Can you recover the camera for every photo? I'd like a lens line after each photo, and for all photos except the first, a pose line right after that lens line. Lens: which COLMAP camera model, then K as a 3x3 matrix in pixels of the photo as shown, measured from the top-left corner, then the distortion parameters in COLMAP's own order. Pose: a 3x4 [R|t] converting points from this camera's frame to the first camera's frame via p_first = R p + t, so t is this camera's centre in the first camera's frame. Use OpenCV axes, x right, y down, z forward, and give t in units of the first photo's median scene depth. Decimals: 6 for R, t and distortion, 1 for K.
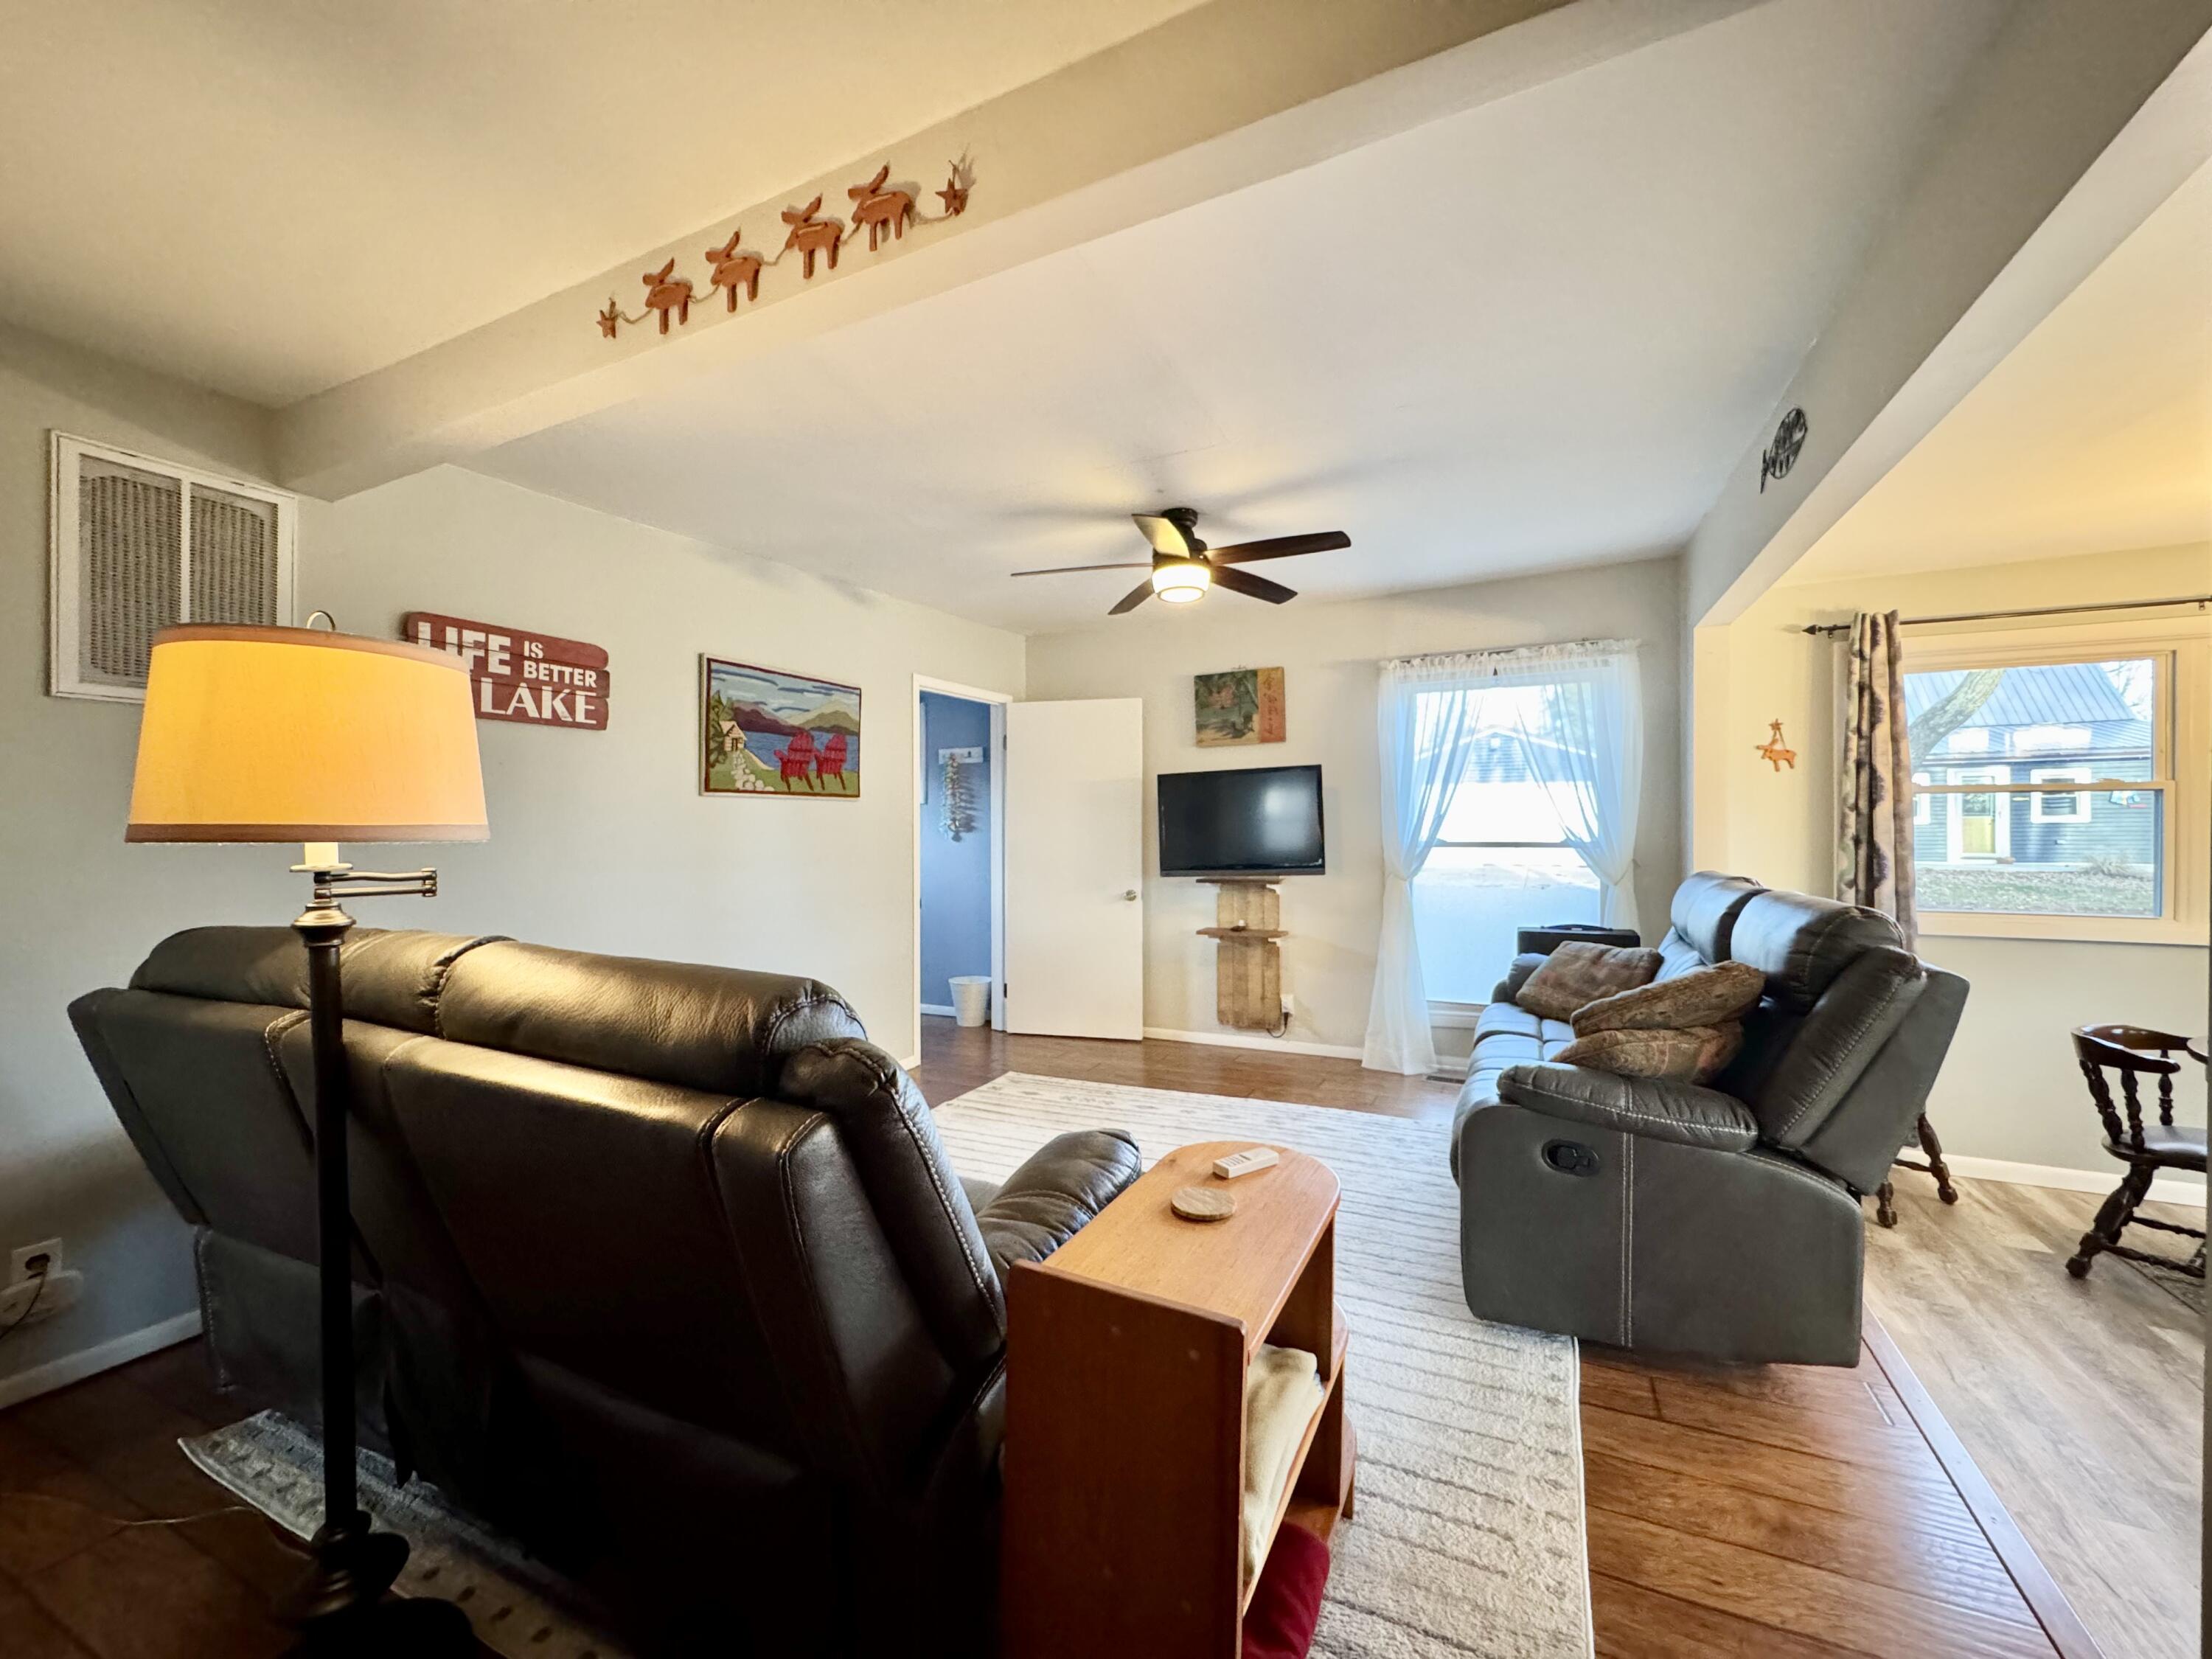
lens RADIAL K [[880.4, 0, 1106.5], [0, 880.4, 828.3], [0, 0, 1]] dist [-0.003060, 0.000521]
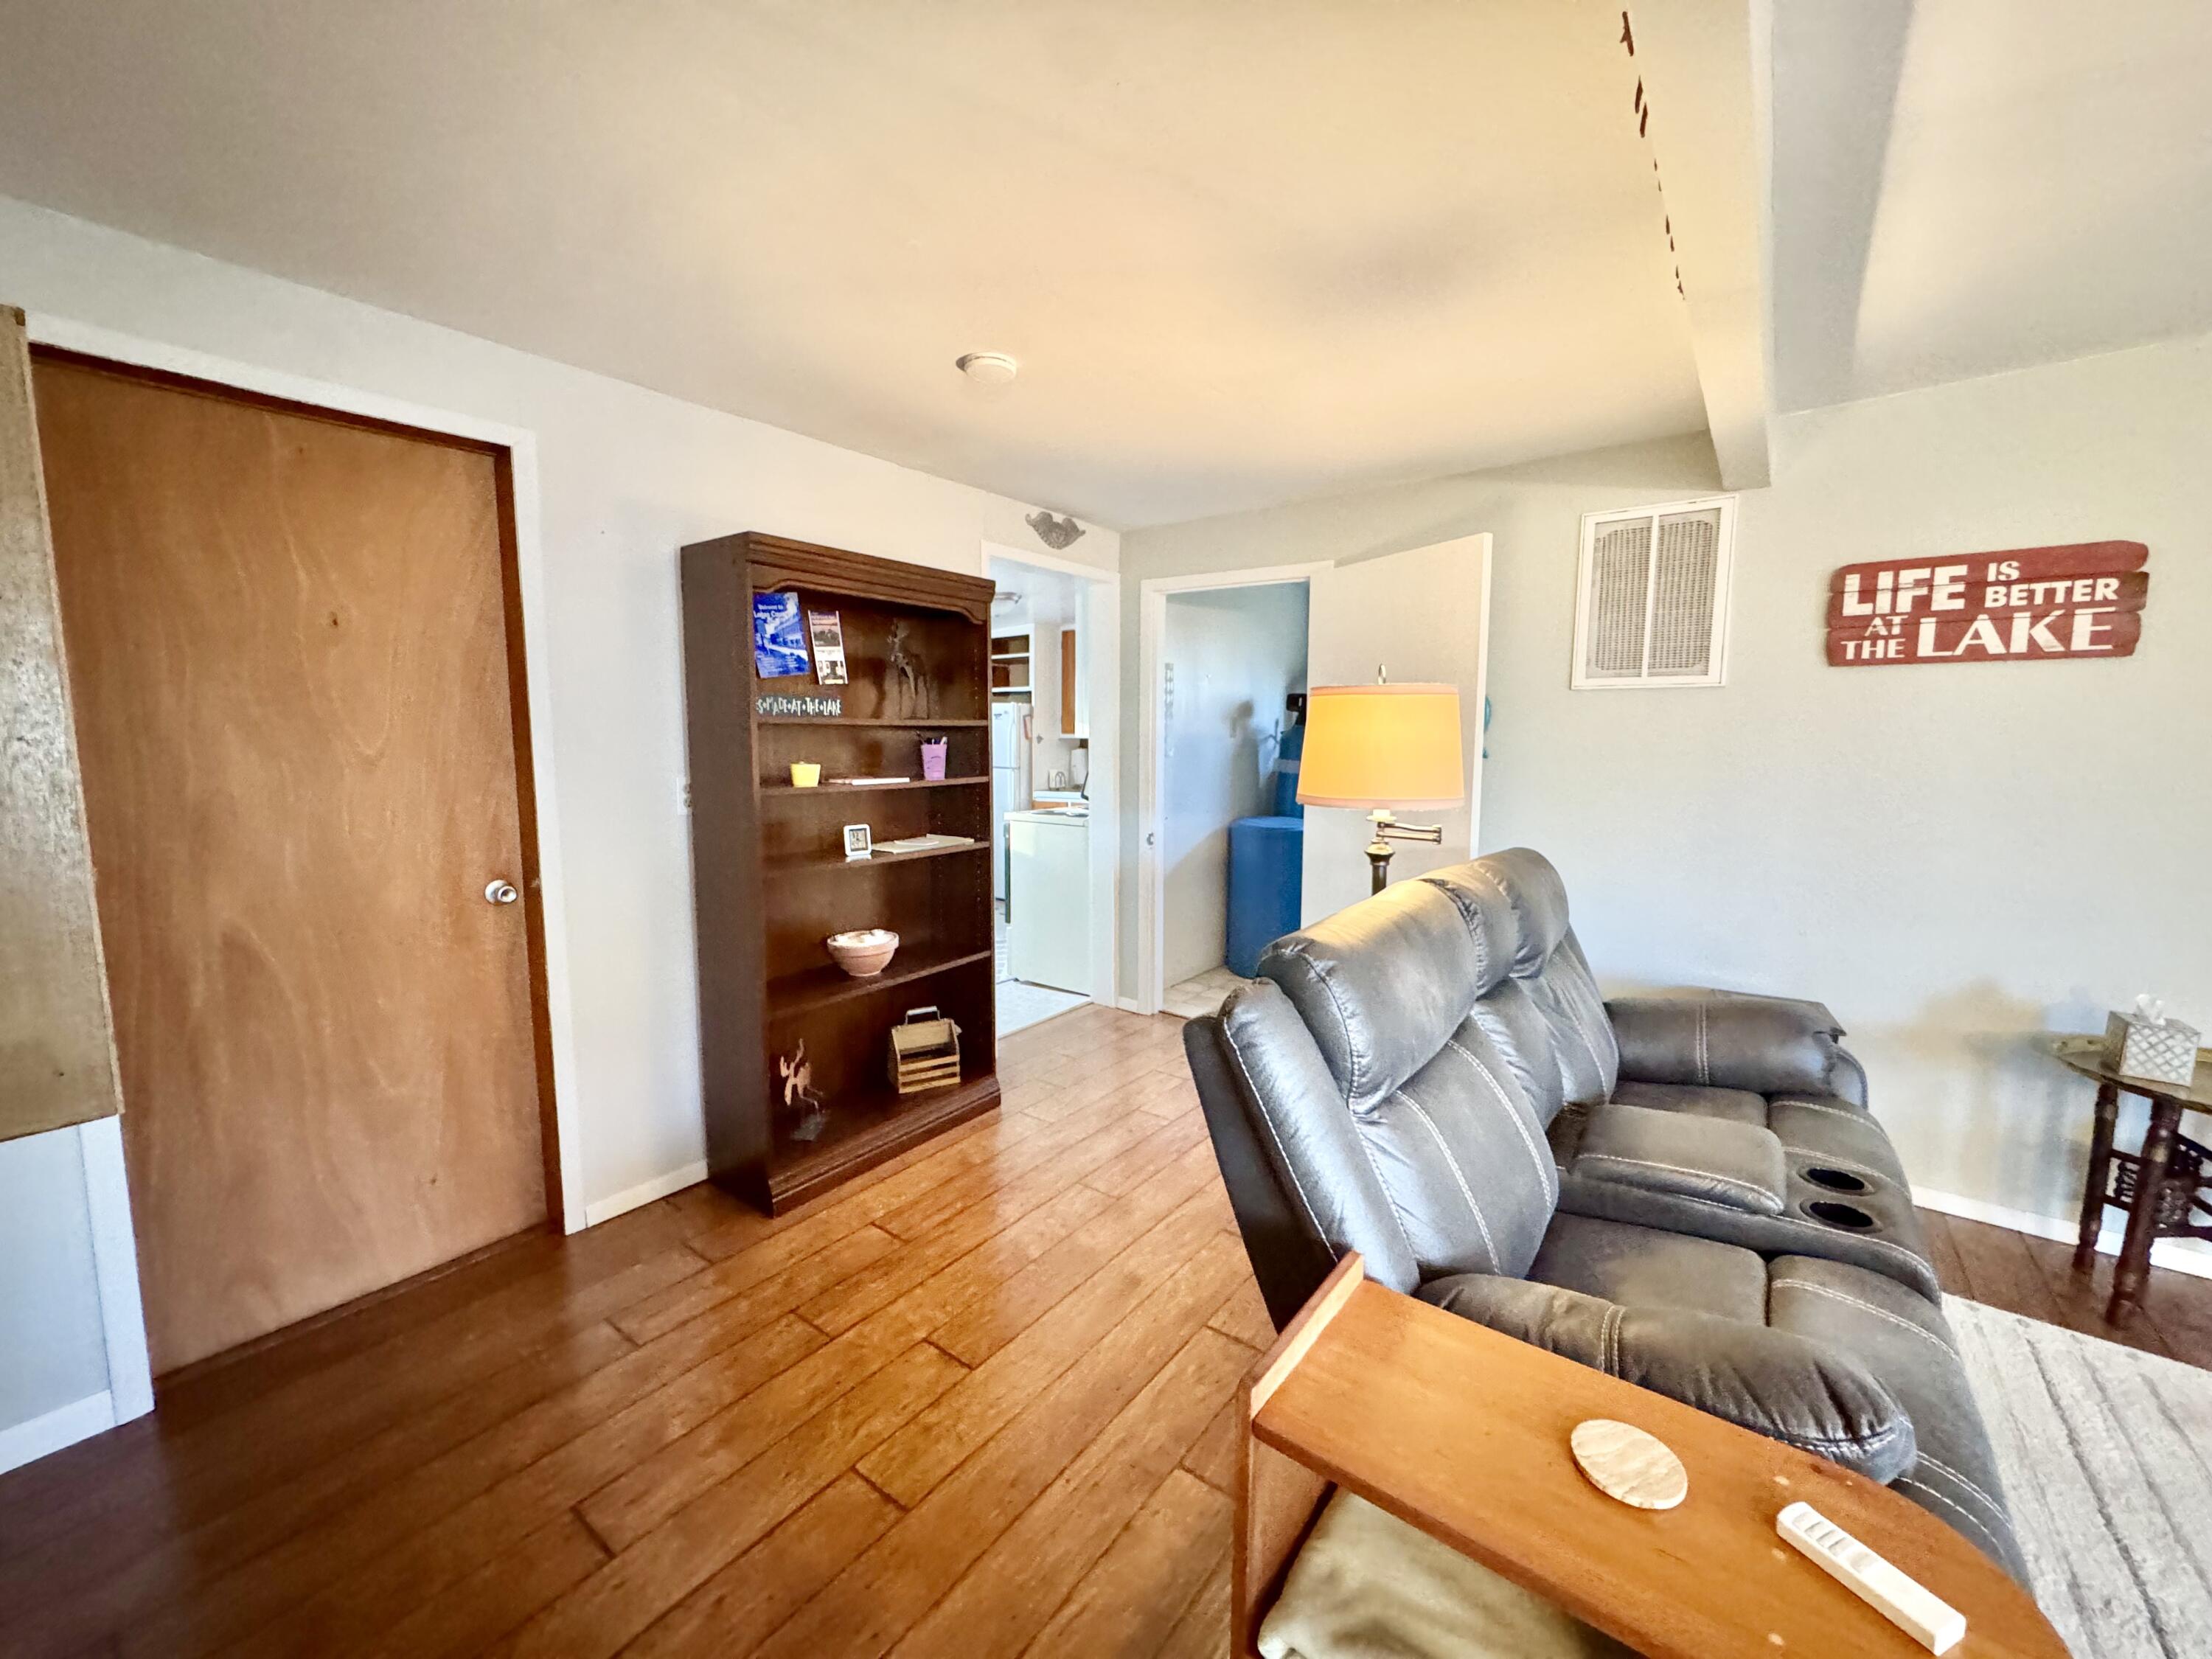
lens RADIAL K [[880.4, 0, 1107.0], [0, 880.4, 823.1], [0, 0, 1]] dist [-0.003060, 0.000521]
pose [[-0.203372, 0.100270, -0.973954, 0.319845], [-0.005061, 0.994621, 0.103454, -0.044529], [0.979088, 0.025969, -0.201771, 0.318491]]
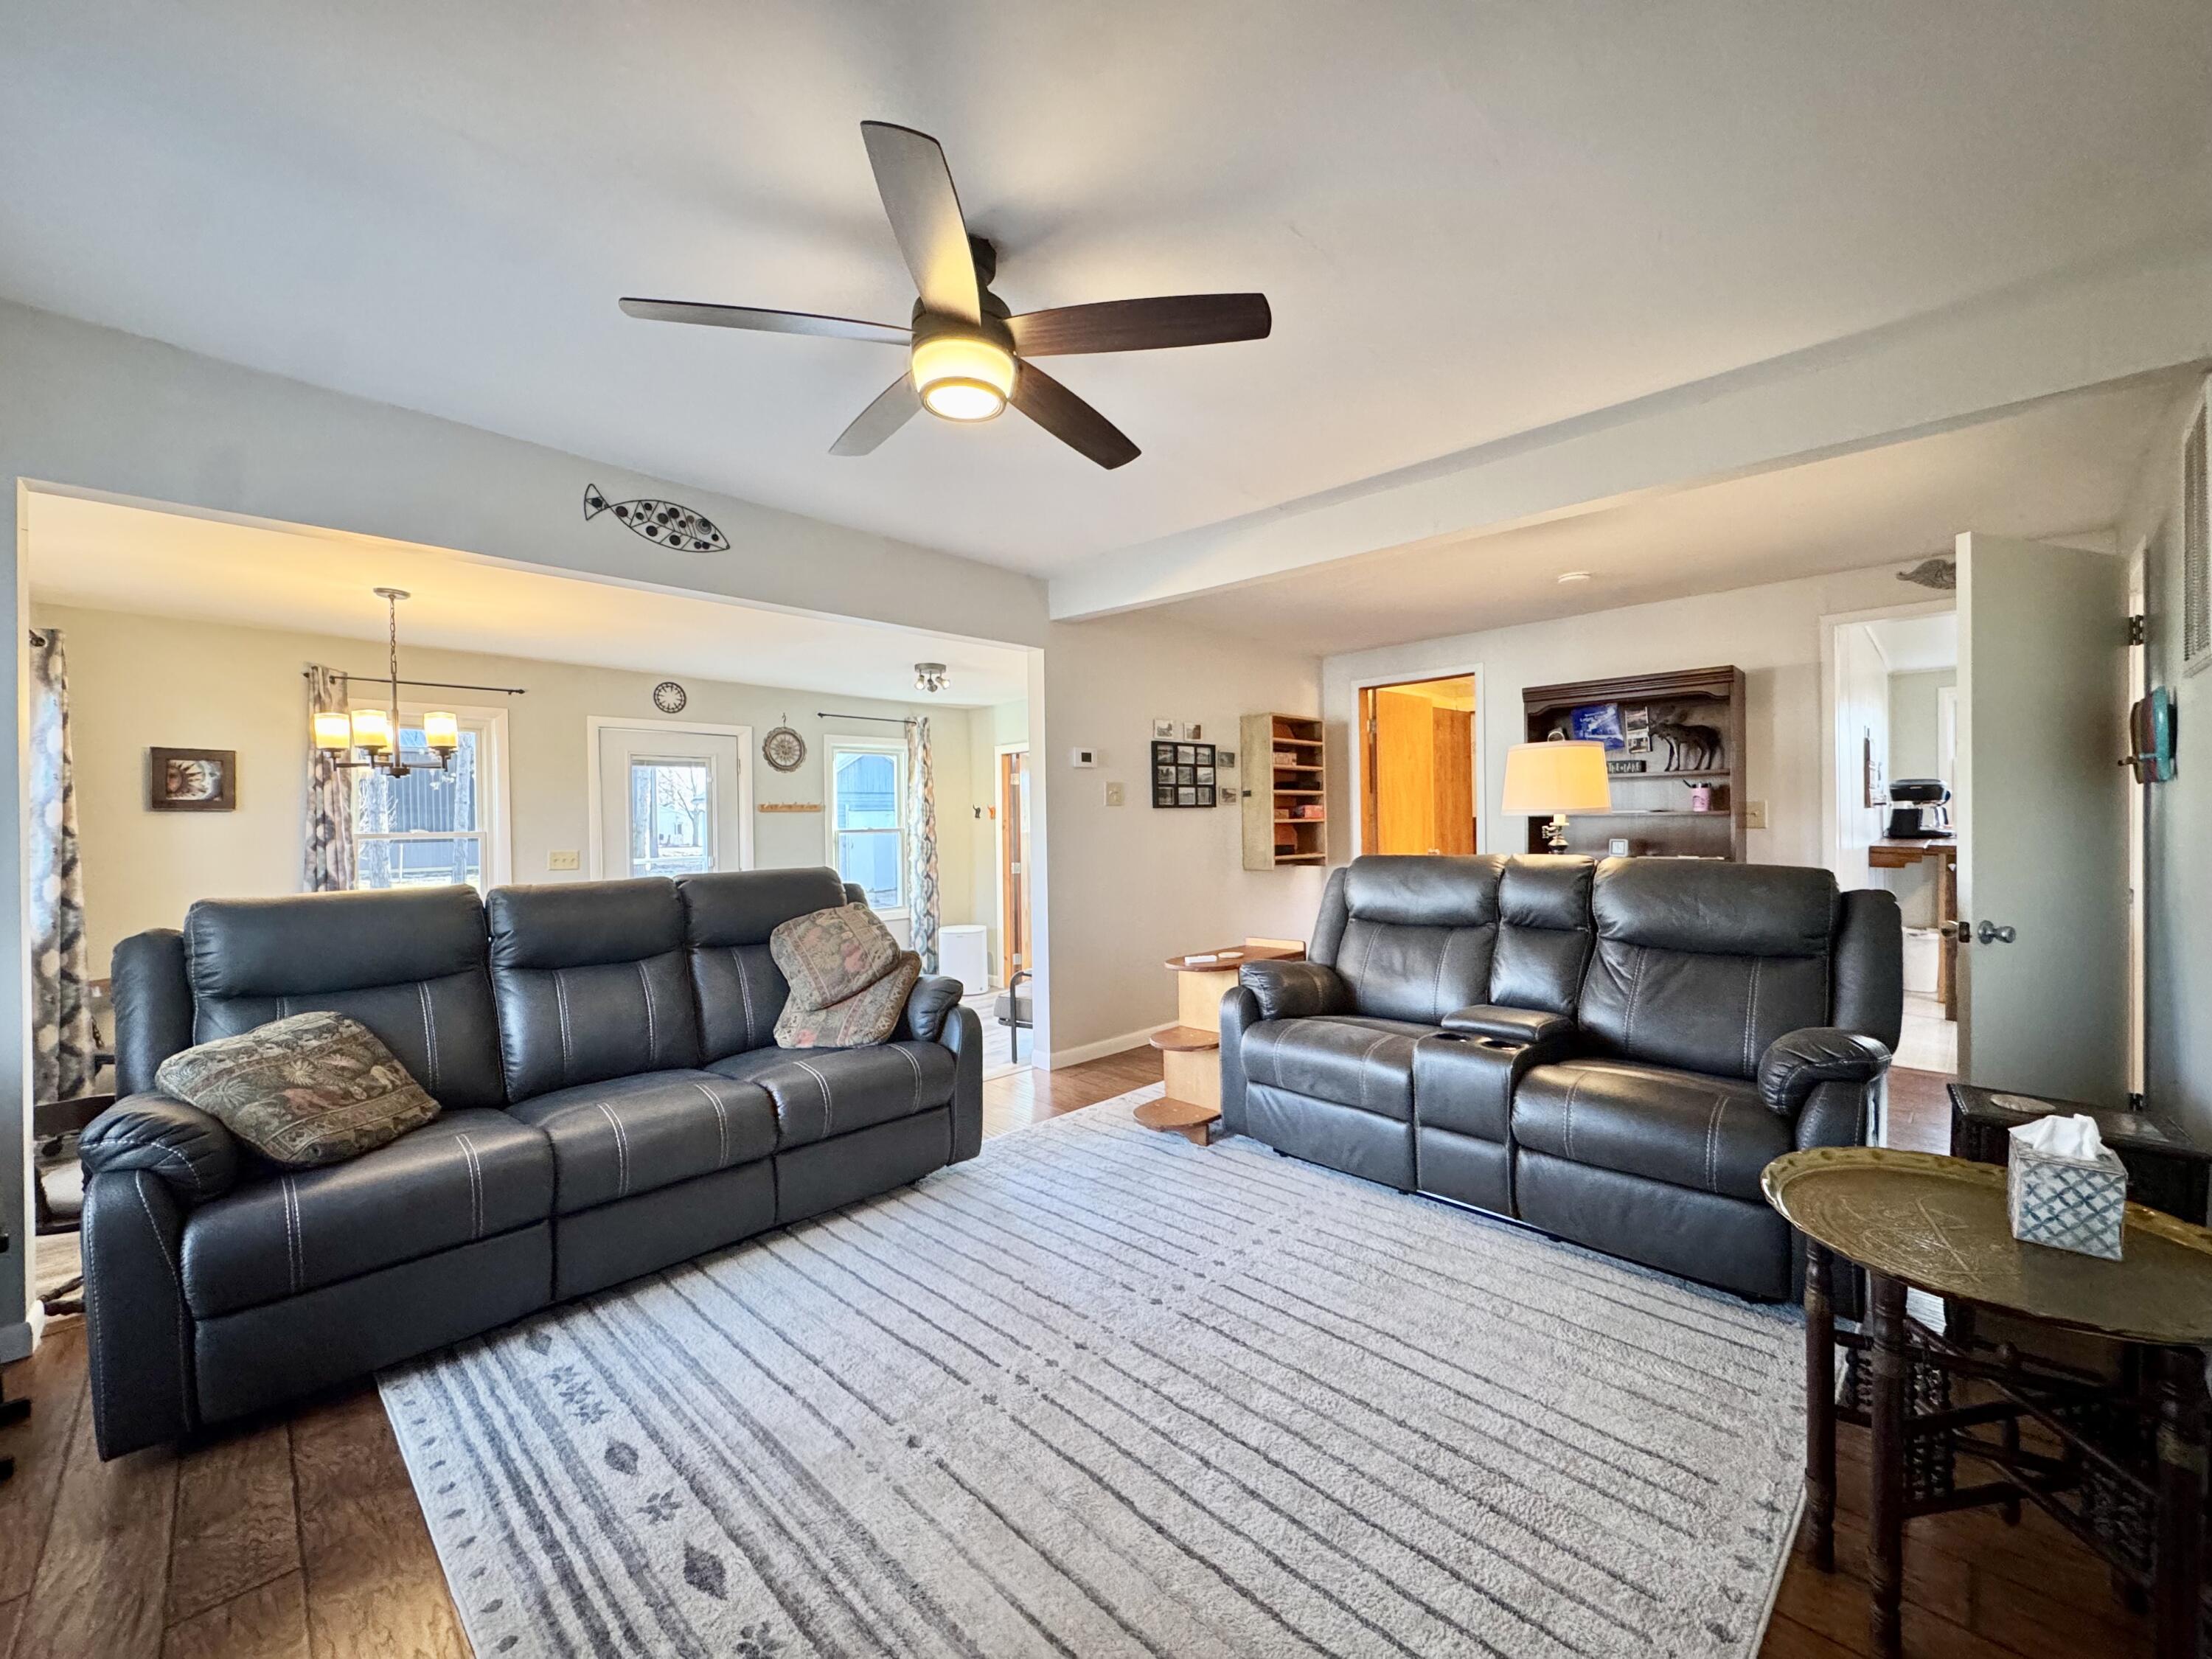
lens RADIAL K [[880.4, 0, 1105.4], [0, 880.4, 829.5], [0, 0, 1]] dist [-0.003060, 0.000521]
pose [[-0.940545, 0.010384, 0.339511, -0.194724], [0.017126, 0.999711, 0.016866, -0.003769], [-0.339238, 0.021678, -0.940451, 1.552962]]
